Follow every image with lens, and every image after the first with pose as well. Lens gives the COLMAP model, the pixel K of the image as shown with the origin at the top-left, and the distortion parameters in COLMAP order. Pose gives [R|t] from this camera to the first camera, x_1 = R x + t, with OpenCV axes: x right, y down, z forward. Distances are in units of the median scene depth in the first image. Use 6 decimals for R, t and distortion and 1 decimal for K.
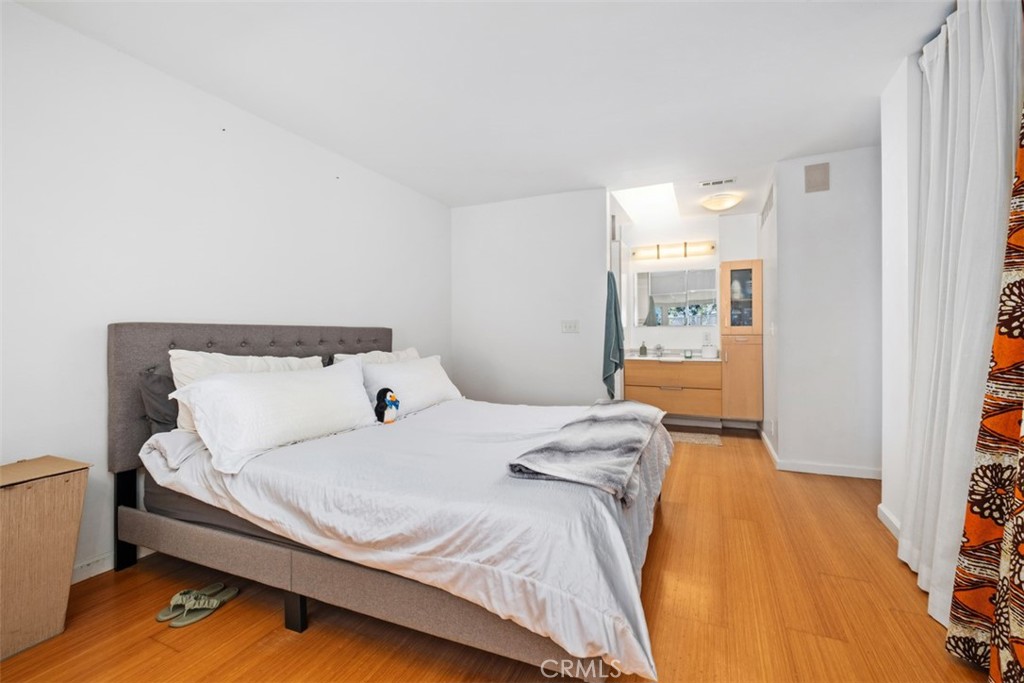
lens RADIAL K [[440.9, 0, 510.5], [0, 440.9, 337.5], [0, 0, 1]] dist [0.000865, -0.000122]
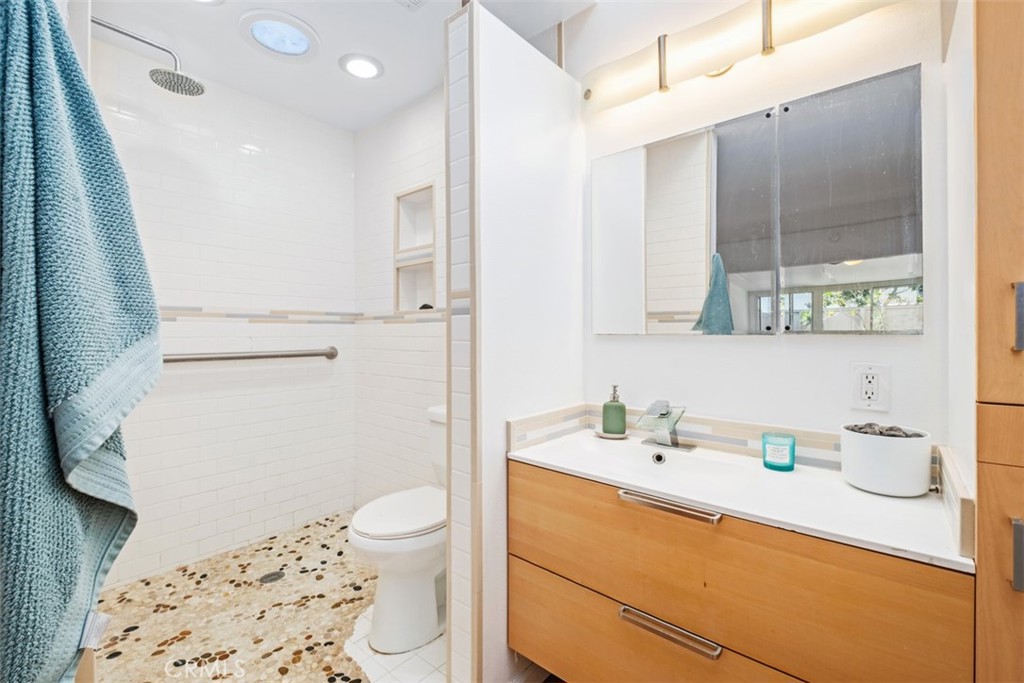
lens RADIAL K [[440.9, 0, 510.5], [0, 440.9, 337.5], [0, 0, 1]] dist [0.000865, -0.000122]
pose [[0.960327, 0.000136, -0.278877, 0.320136], [0.001369, 0.999986, 0.005201, -0.024891], [0.278874, -0.005376, 0.960313, 0.706460]]
